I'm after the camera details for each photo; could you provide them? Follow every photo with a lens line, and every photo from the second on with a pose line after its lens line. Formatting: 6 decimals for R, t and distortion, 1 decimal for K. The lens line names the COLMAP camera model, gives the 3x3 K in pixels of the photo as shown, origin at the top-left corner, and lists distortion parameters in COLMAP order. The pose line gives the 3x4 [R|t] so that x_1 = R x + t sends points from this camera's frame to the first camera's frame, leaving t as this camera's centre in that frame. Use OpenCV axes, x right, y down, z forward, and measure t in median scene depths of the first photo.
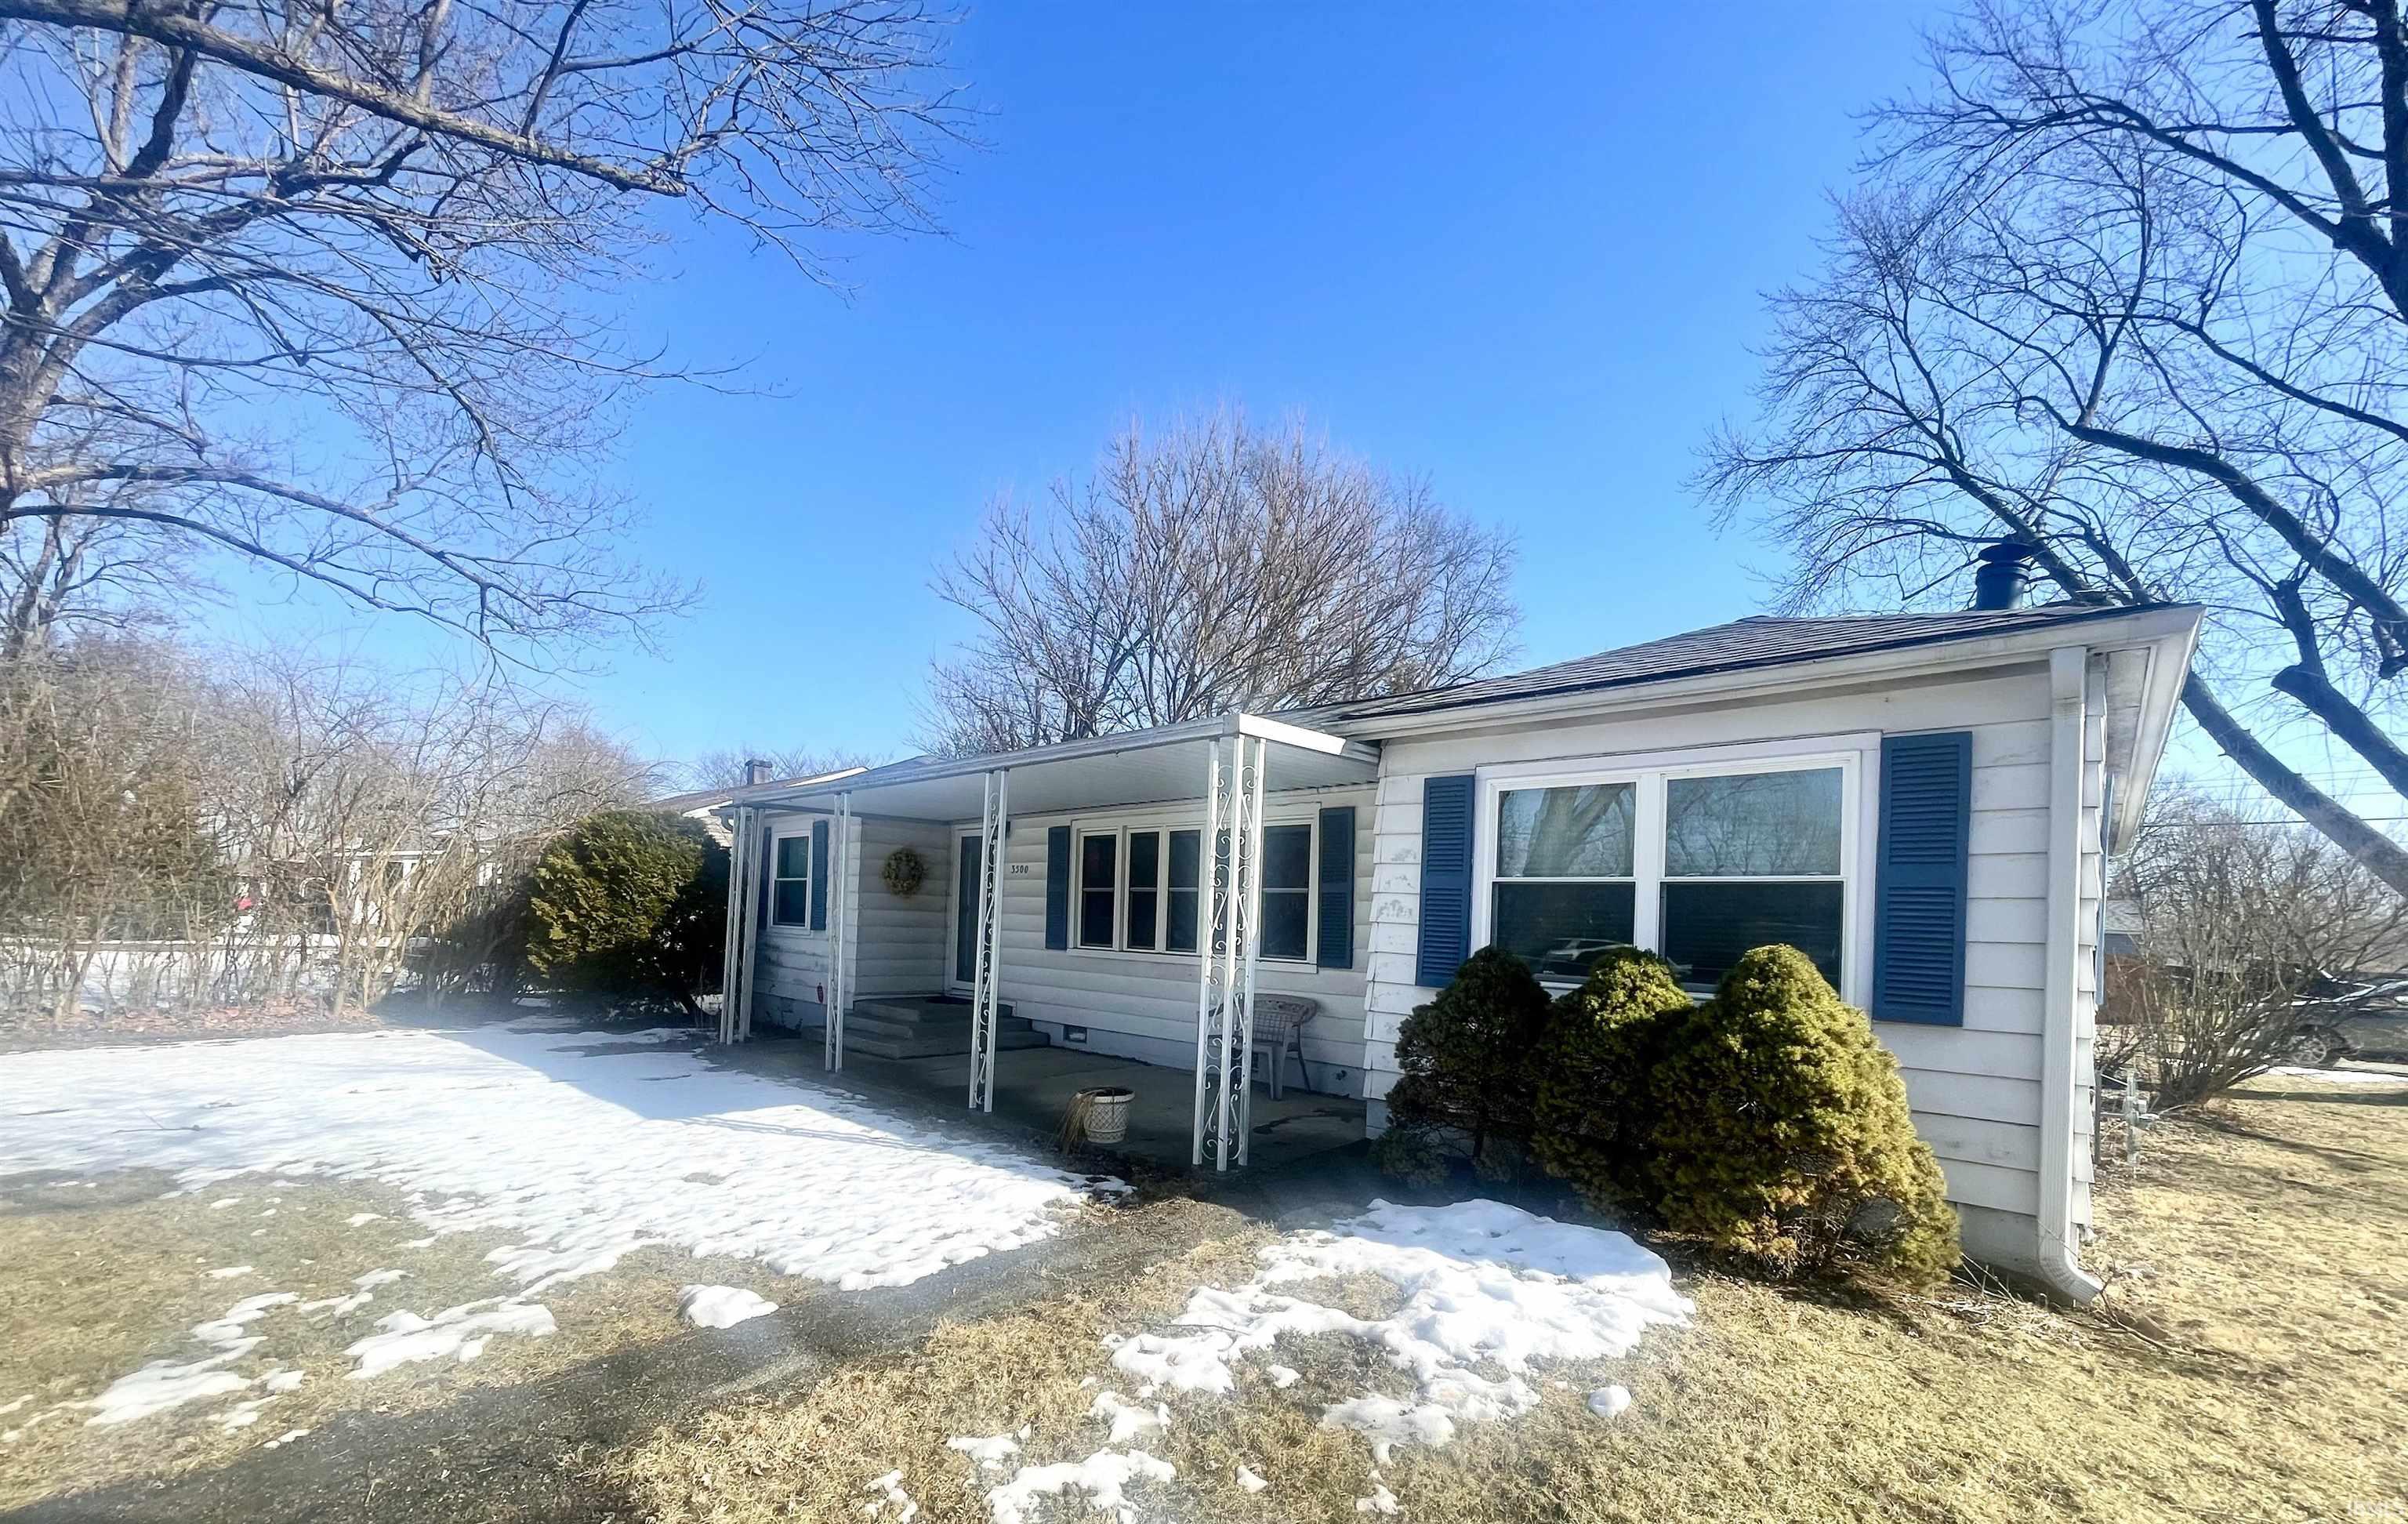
lens RADIAL K [[967.0, 0, 1202.5], [0, 967.0, 903.9], [0, 0, 1]] dist [-0.003074, -0.000008]
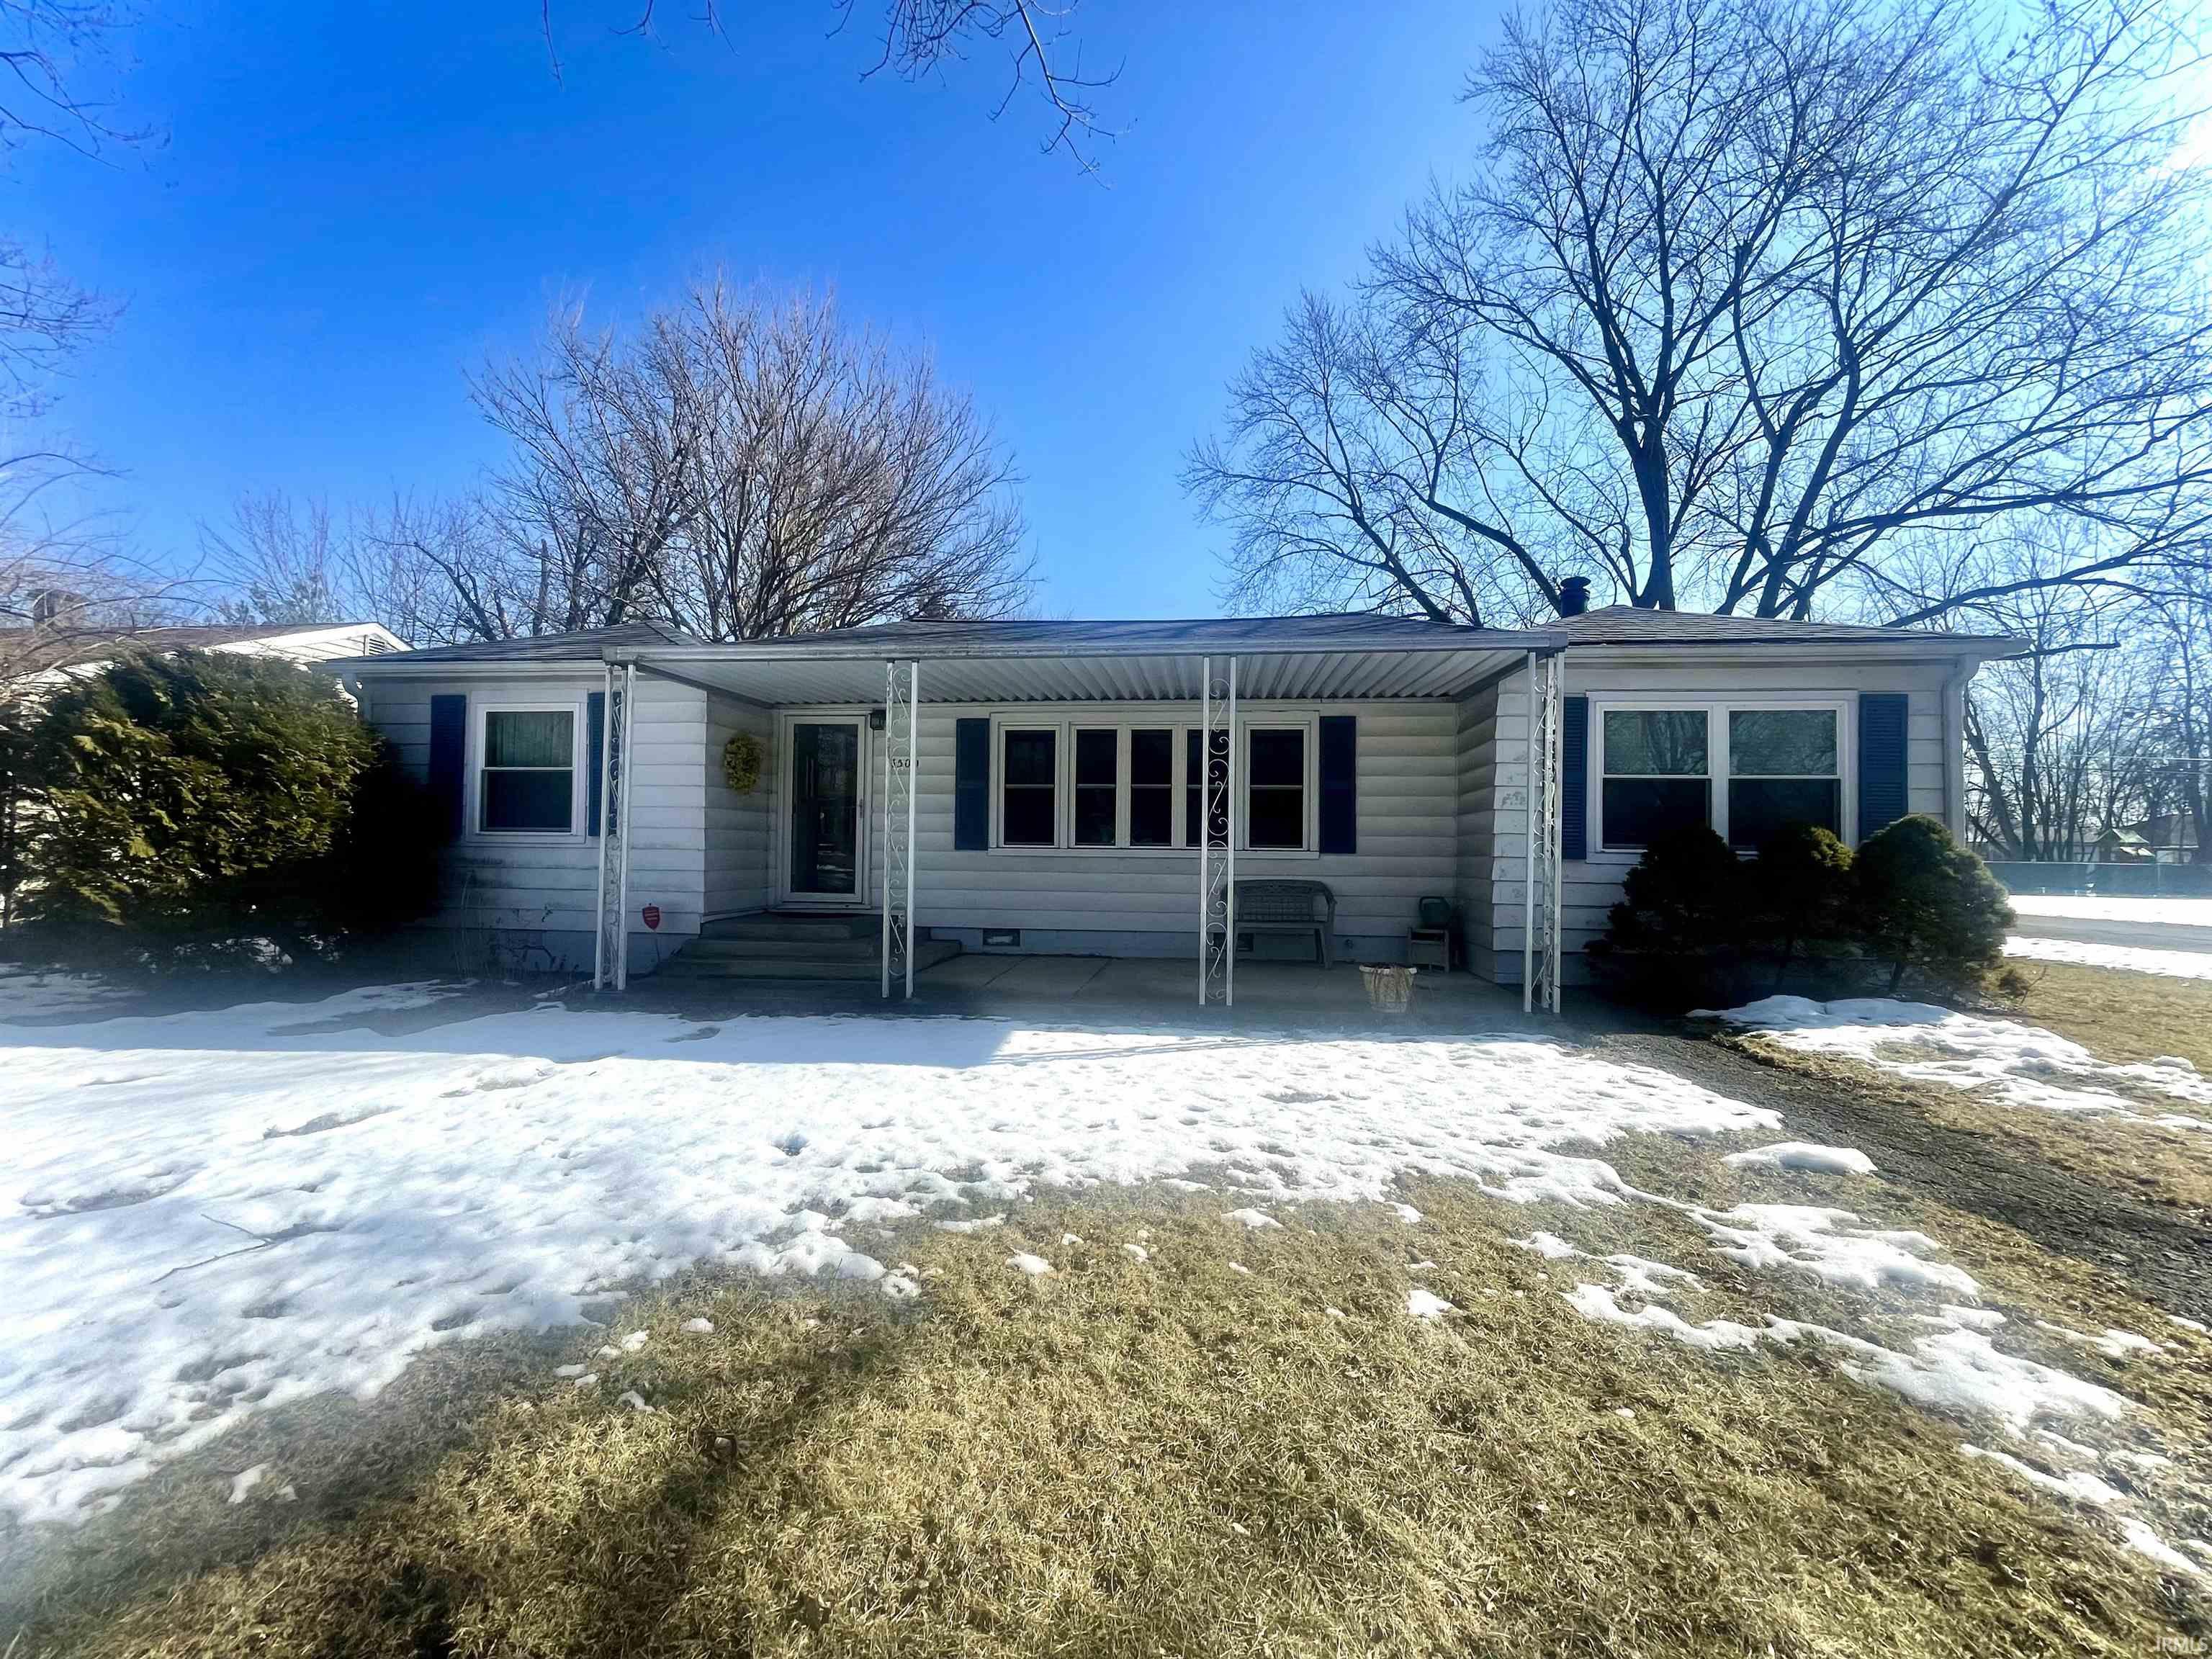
lens RADIAL K [[889.9, 0, 1103.6], [0, 889.9, 831.8], [0, 0, 1]] dist [-0.001955, -0.000209]
pose [[0.804810, -0.013501, 0.593379, -0.723170], [0.004876, 0.999858, 0.016135, 0.020962], [-0.593513, -0.010092, 0.804761, 0.299666]]
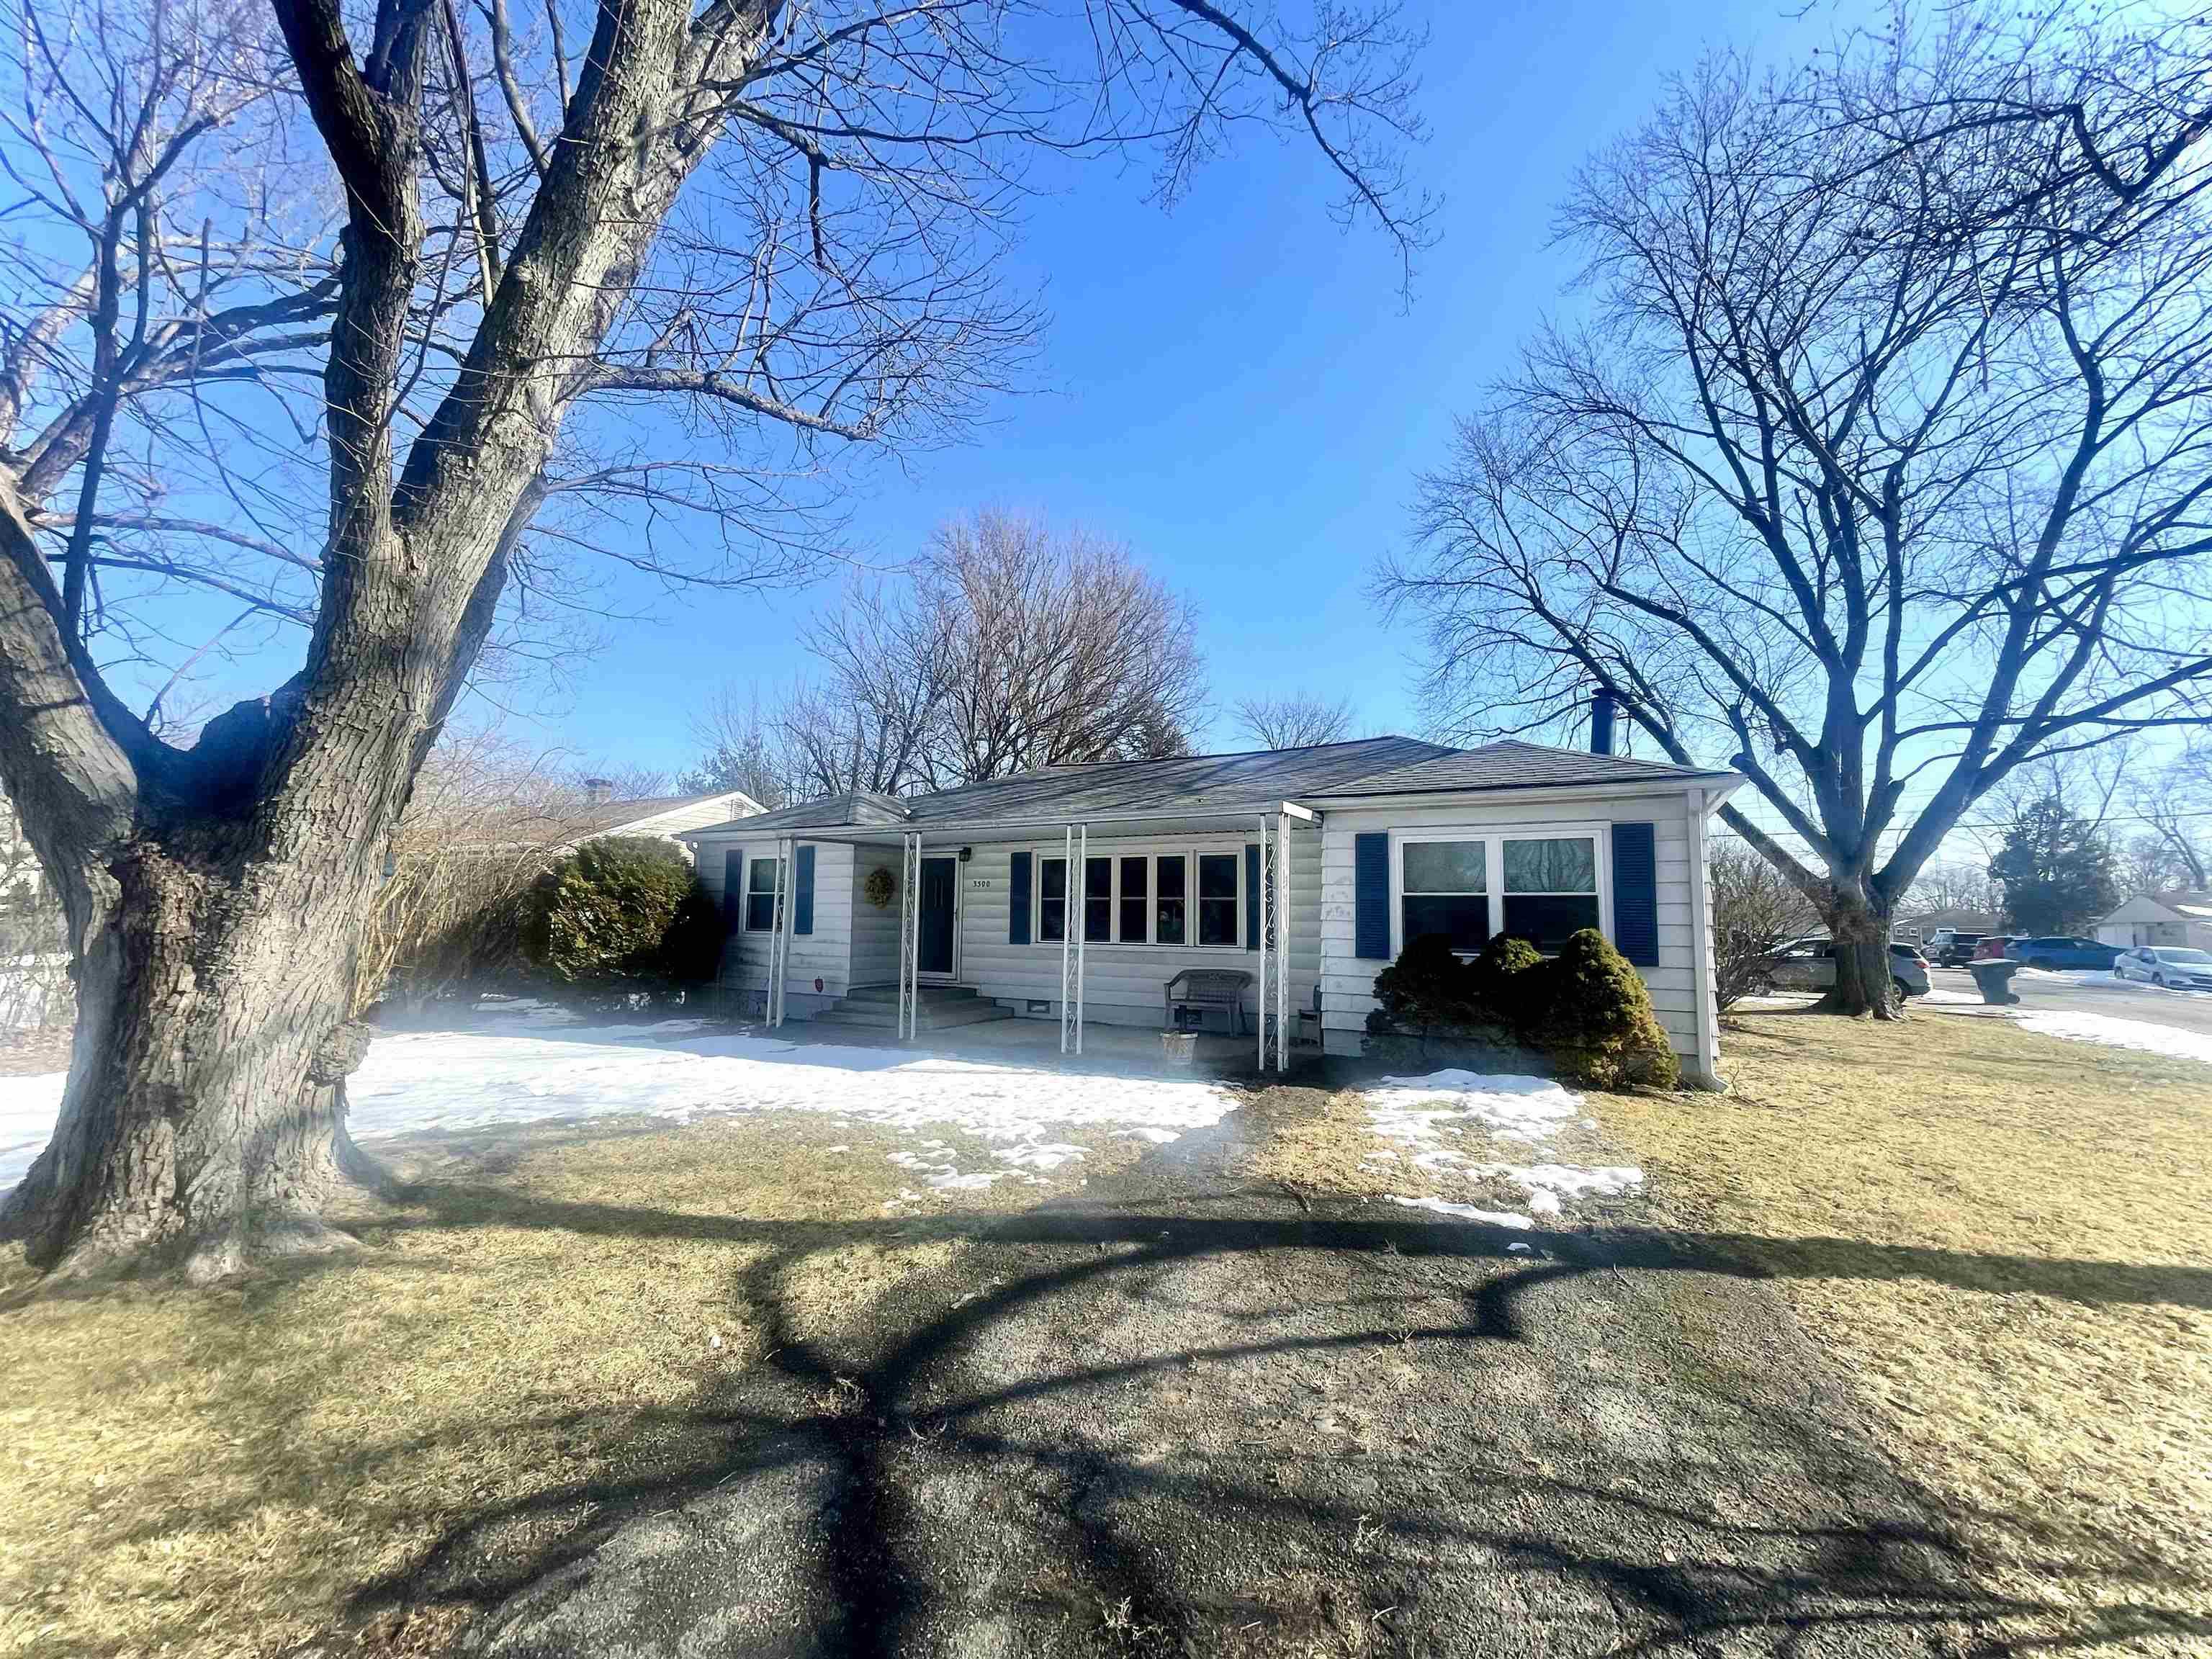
lens RADIAL K [[889.9, 0, 1103.6], [0, 889.9, 831.8], [0, 0, 1]] dist [-0.001955, -0.000209]
pose [[0.969708, 0.001175, 0.244264, -0.440191], [0.016875, 0.997277, -0.071792, -0.022669], [-0.243683, 0.073739, 0.967047, -0.303243]]
